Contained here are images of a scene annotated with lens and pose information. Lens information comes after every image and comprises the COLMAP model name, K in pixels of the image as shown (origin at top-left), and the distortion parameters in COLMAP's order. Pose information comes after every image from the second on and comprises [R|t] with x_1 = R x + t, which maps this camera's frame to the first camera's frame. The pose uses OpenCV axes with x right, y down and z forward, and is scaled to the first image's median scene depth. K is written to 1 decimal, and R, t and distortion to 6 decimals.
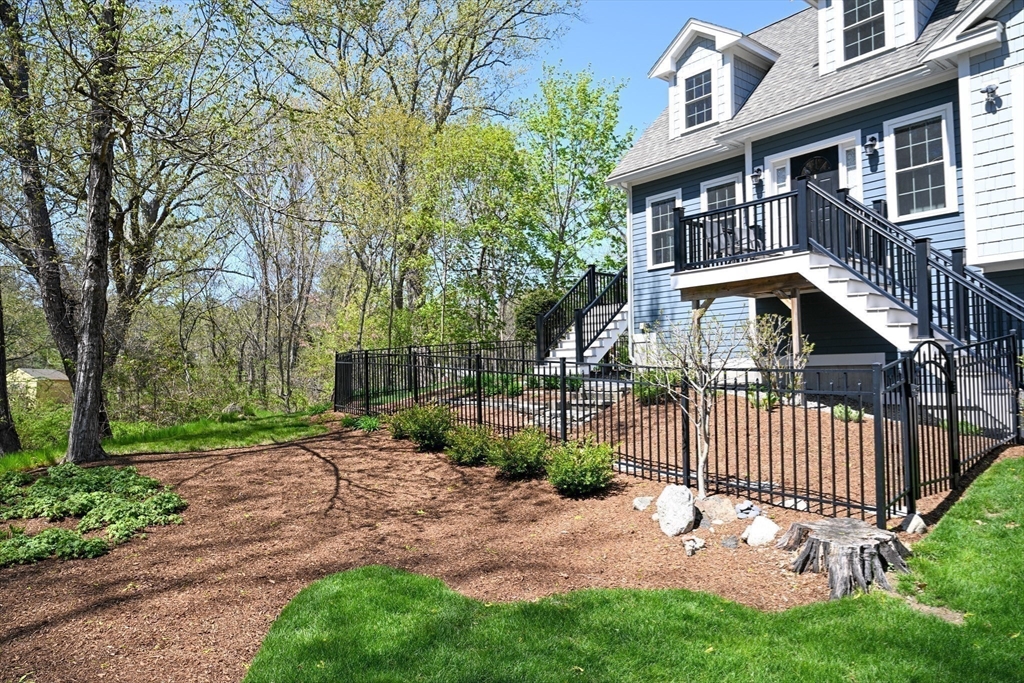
lens RADIAL K [[675.3, 0, 520.8], [0, 675.3, 343.6], [0, 0, 1]] dist [-0.001267, -0.001471]
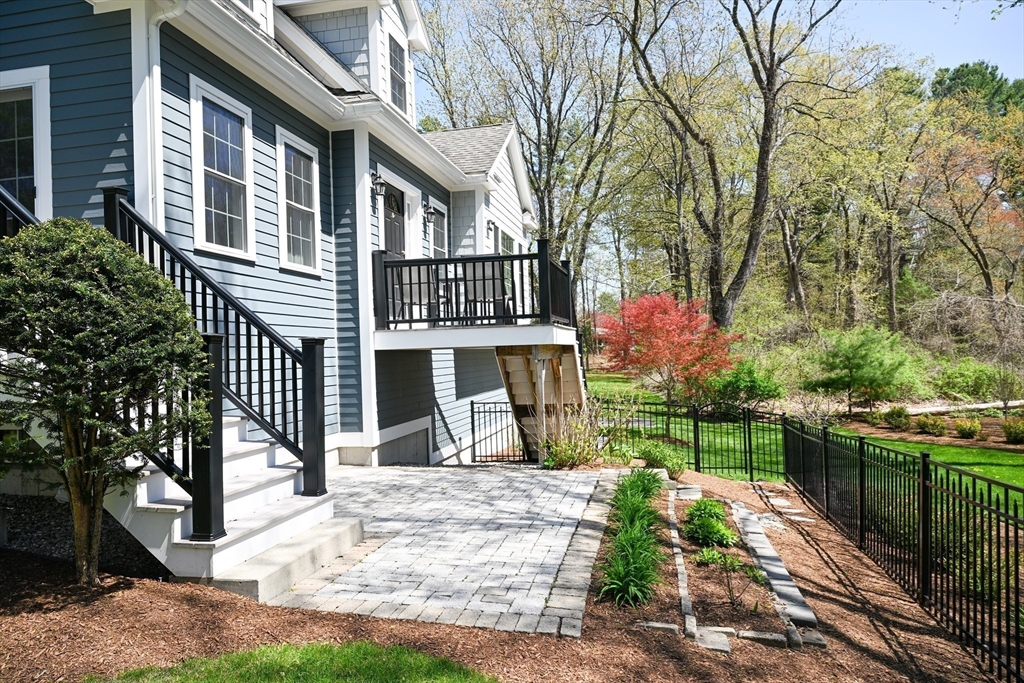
lens RADIAL K [[675.3, 0, 520.8], [0, 675.3, 343.6], [0, 0, 1]] dist [-0.001267, -0.001471]
pose [[-0.641065, 0.022168, 0.767166, -0.314131], [-0.017045, 0.998925, -0.043109, -0.044285], [-0.767297, -0.040712, -0.639998, 1.345368]]
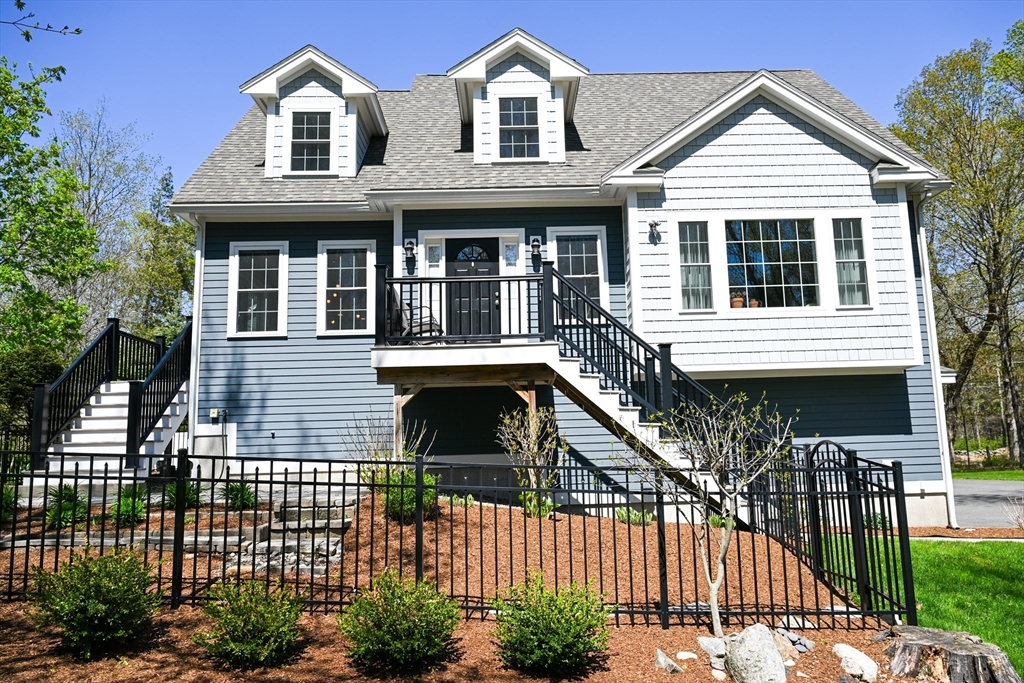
lens RADIAL K [[706.0, 0, 514.5], [0, 706.0, 364.1], [0, 0, 1]] dist [0.002783, 0.001860]
pose [[0.600232, 0.105270, 0.792868, -0.283111], [-0.015935, 0.992678, -0.119735, 0.008790], [-0.799667, 0.059234, 0.597514, 0.350649]]
